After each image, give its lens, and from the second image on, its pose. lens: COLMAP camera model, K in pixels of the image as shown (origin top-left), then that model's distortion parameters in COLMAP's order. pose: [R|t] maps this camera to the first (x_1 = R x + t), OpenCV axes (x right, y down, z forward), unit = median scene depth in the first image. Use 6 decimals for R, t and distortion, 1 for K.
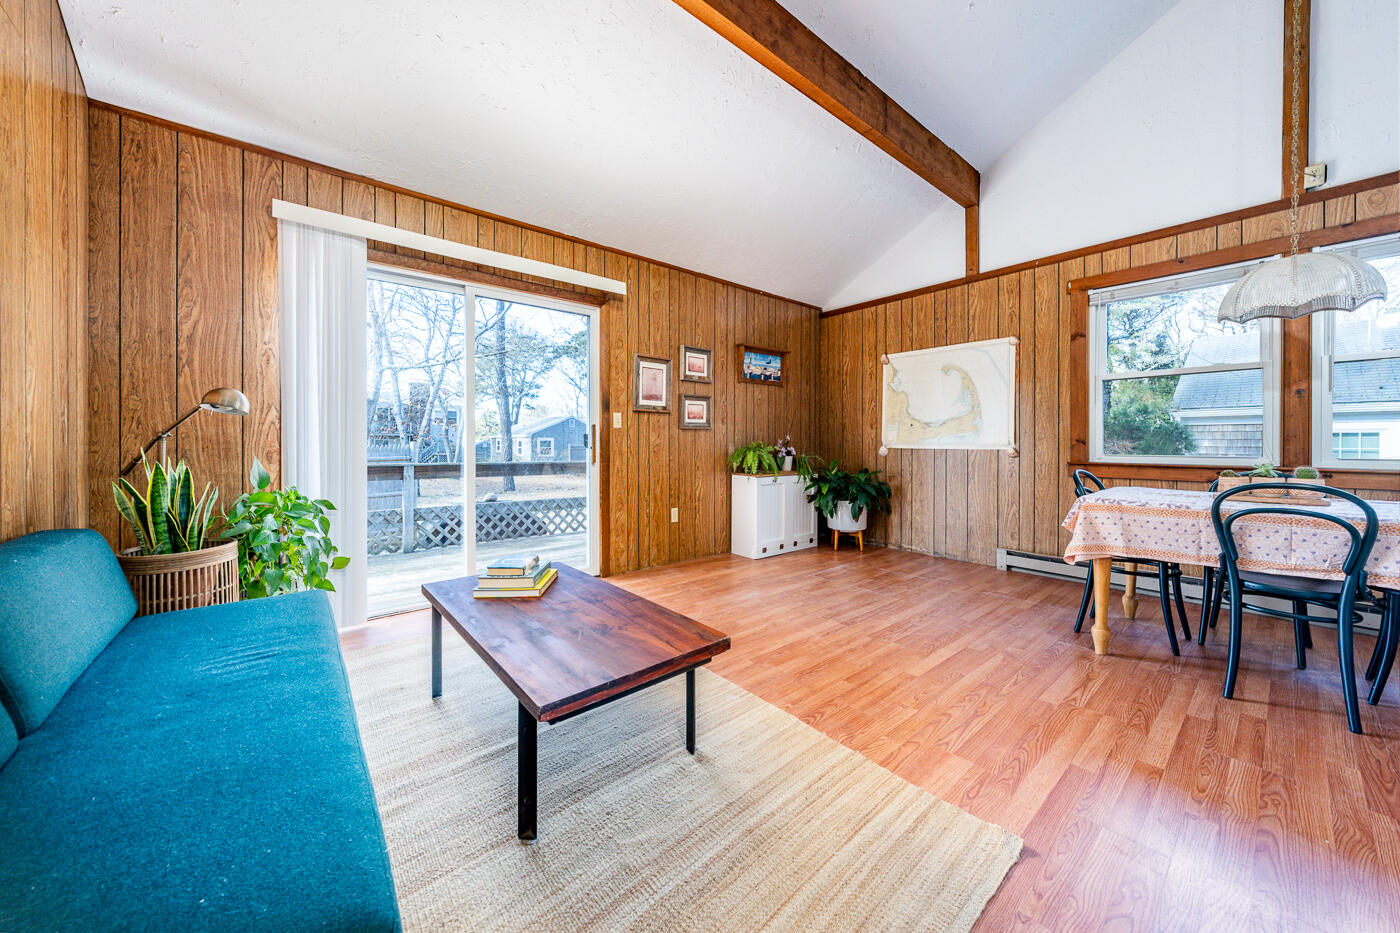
lens RADIAL K [[489.3, 0, 689.3], [0, 489.3, 445.9], [0, 0, 1]] dist [-0.000261, 0.000070]
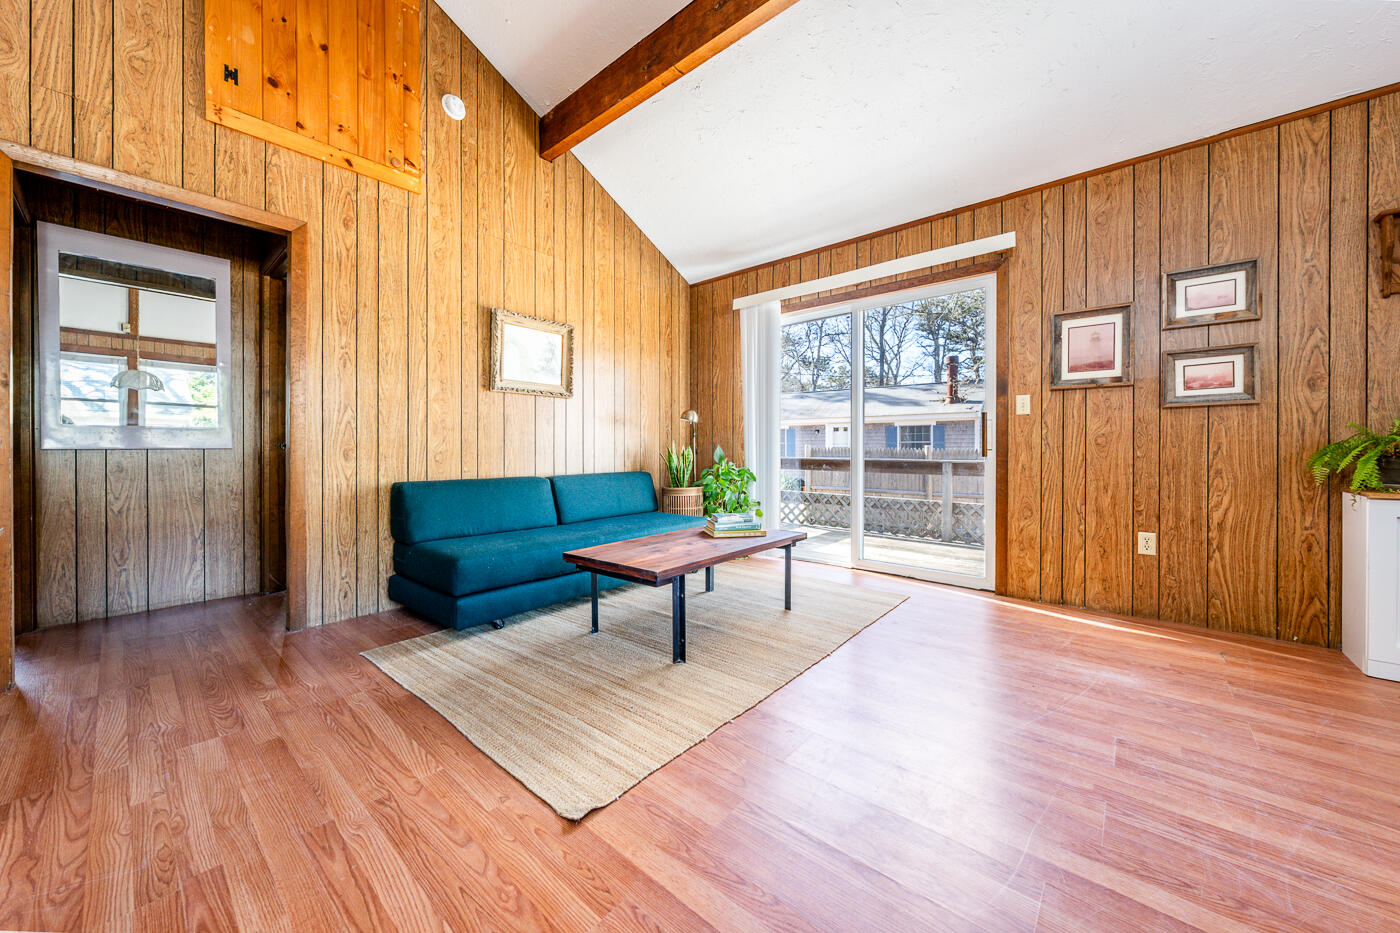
lens RADIAL K [[513.2, 0, 727.6], [0, 513.2, 455.3], [0, 0, 1]] dist [-0.001023, -0.000226]
pose [[0.203629, 0.006087, -0.979029, 0.559425], [-0.007531, 0.999961, 0.004651, 0.029372], [0.979019, 0.006426, 0.203666, 0.351941]]
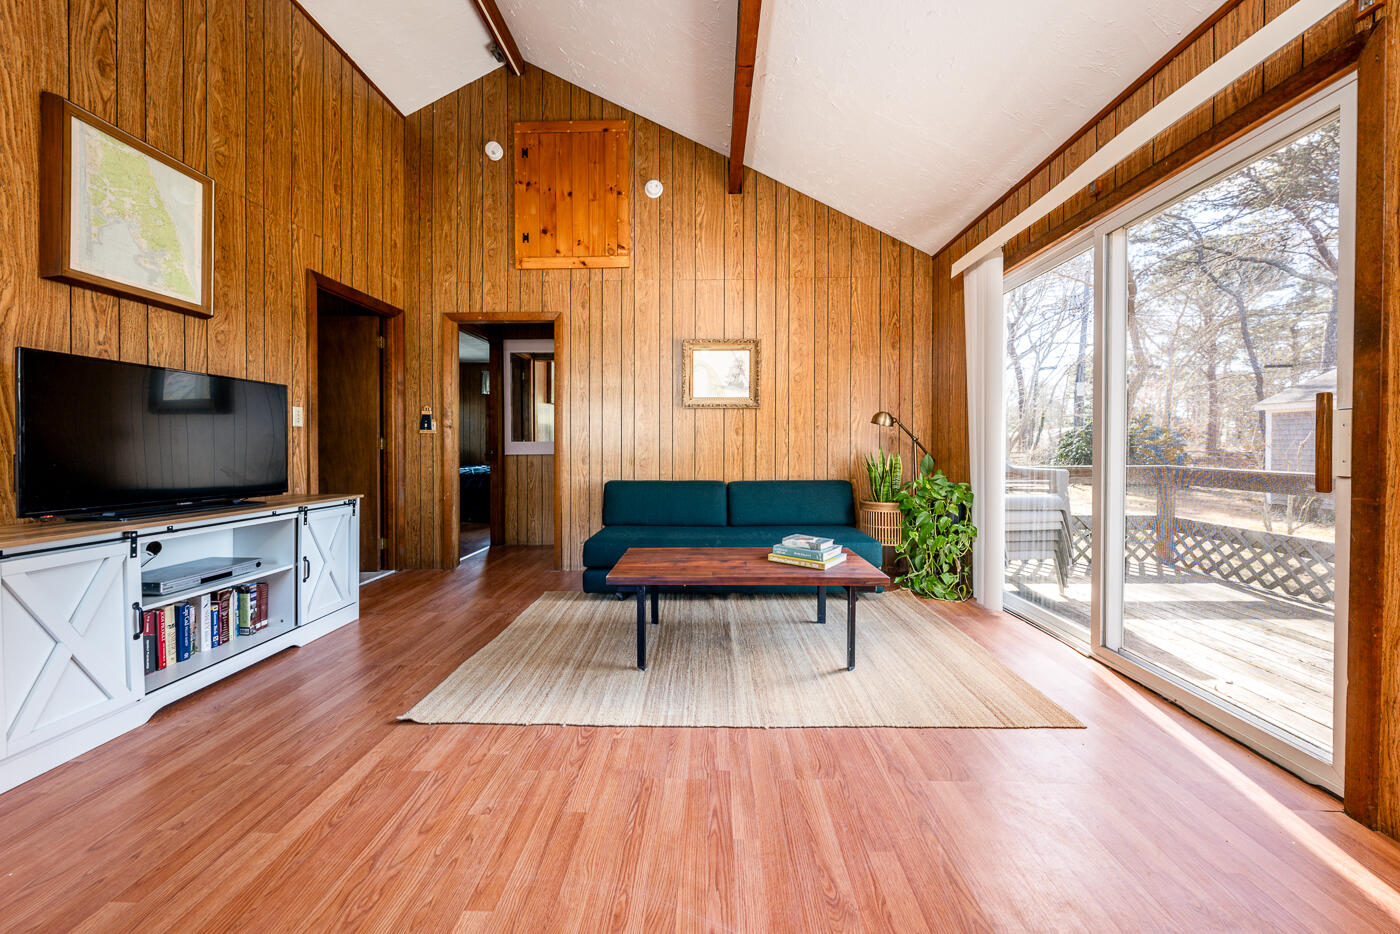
lens RADIAL K [[513.2, 0, 689.4], [0, 513.2, 451.8], [0, 0, 1]] dist [-0.001023, -0.000226]
pose [[-0.658400, 0.006901, -0.752637, 0.404719], [-0.007915, 0.999839, 0.016091, -0.001736], [0.752627, 0.016551, -0.658239, 0.854588]]
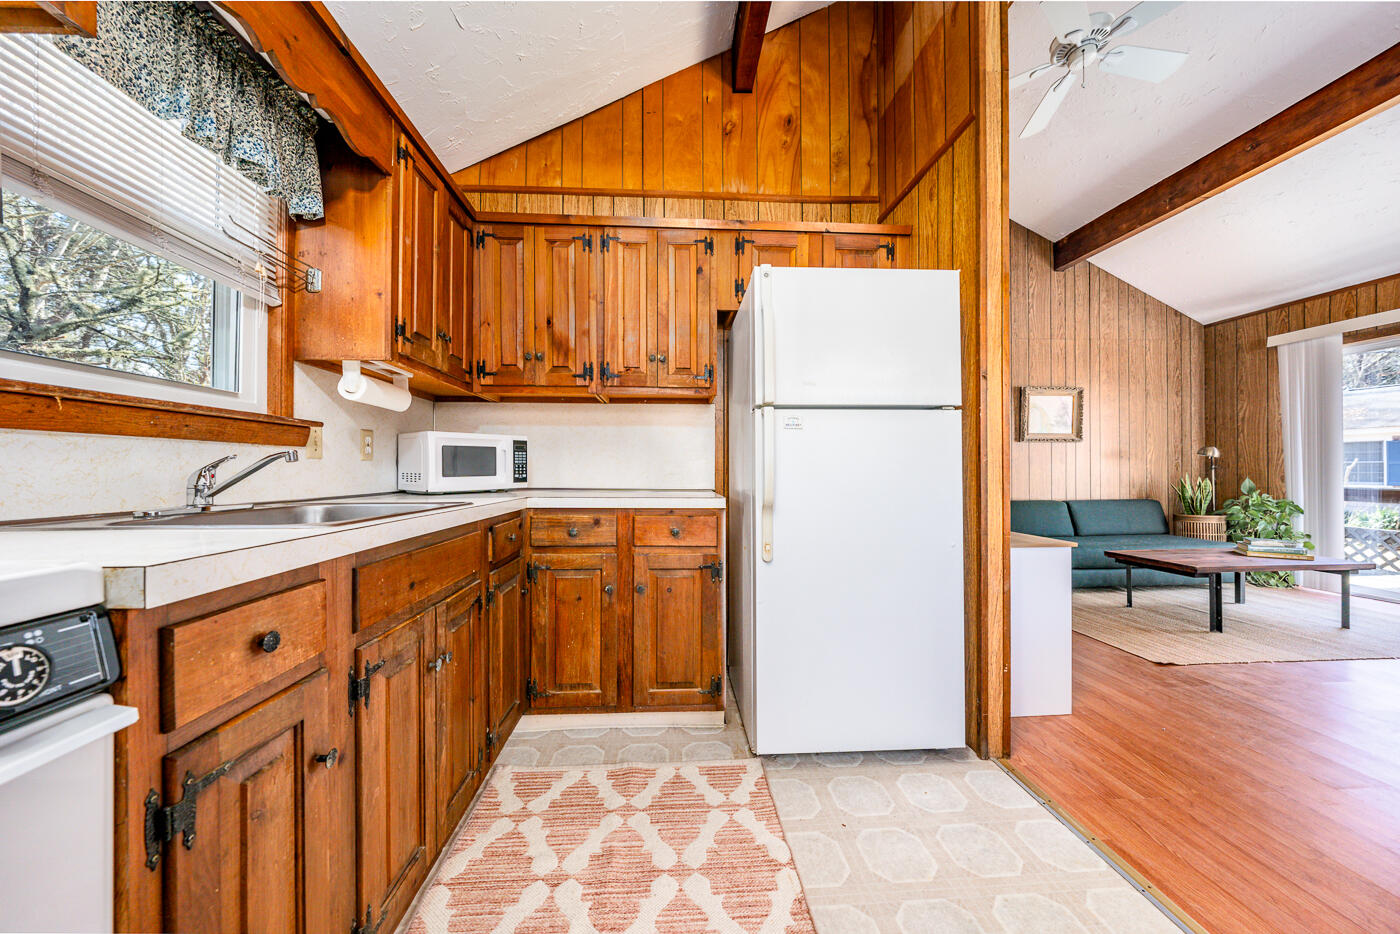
lens RADIAL K [[489.3, 0, 694.3], [0, 489.3, 465.6], [0, 0, 1]] dist [-0.000261, 0.000070]
pose [[-0.601181, -0.006651, -0.799086, 1.142045], [-0.007810, 0.999967, -0.002447, -0.003648], [0.799075, 0.004770, -0.601212, 0.216289]]
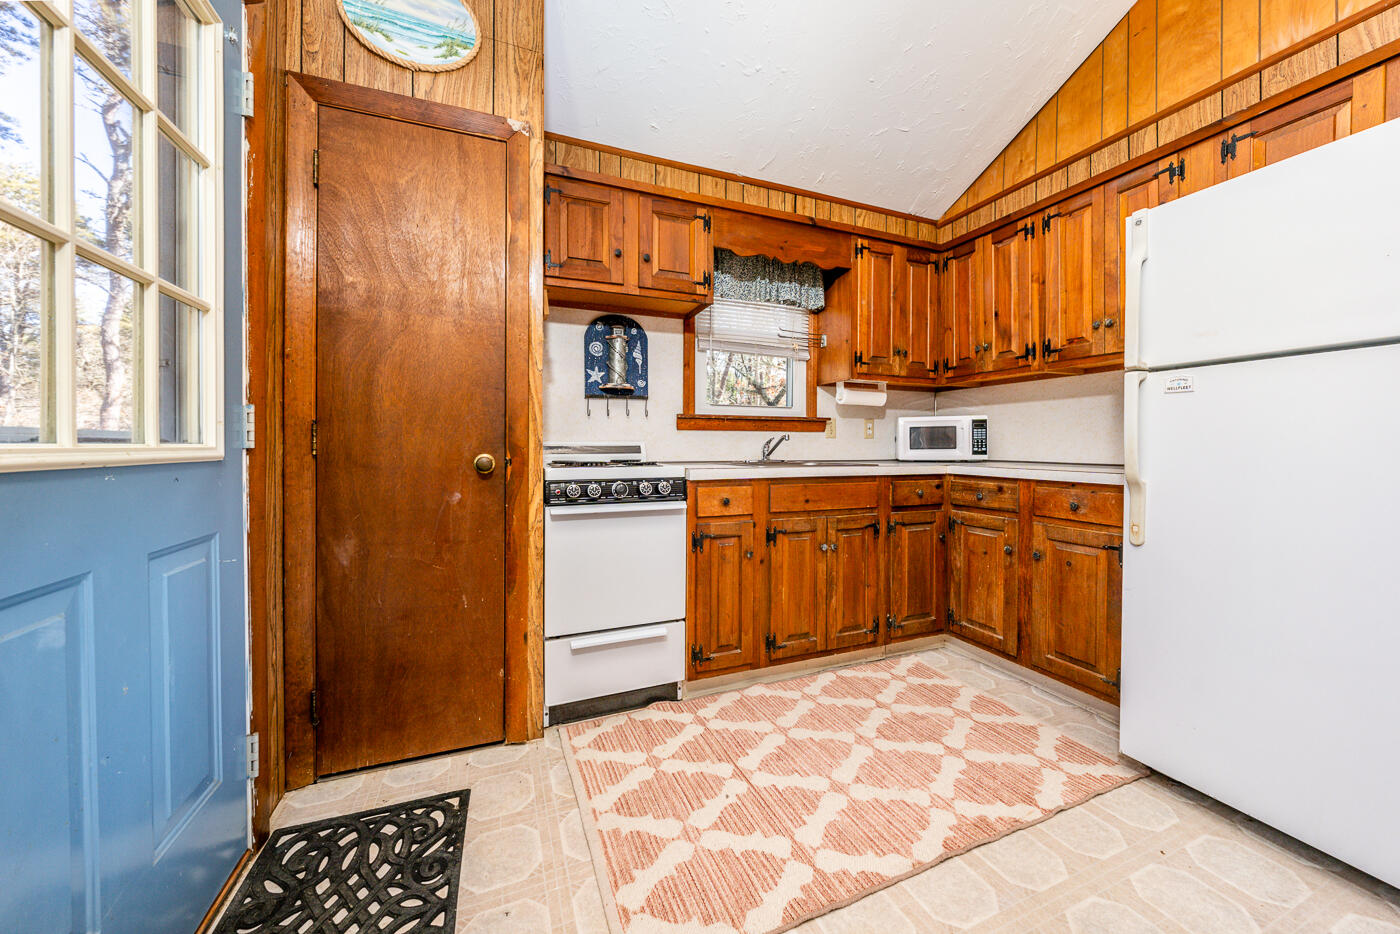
lens RADIAL K [[489.3, 0, 701.2], [0, 489.3, 447.0], [0, 0, 1]] dist [-0.000261, 0.000070]
pose [[-0.955430, -0.002332, 0.295209, 0.971082], [0.000666, 0.999949, 0.010054, -0.001735], [-0.295217, 0.009803, -0.955380, 0.477544]]
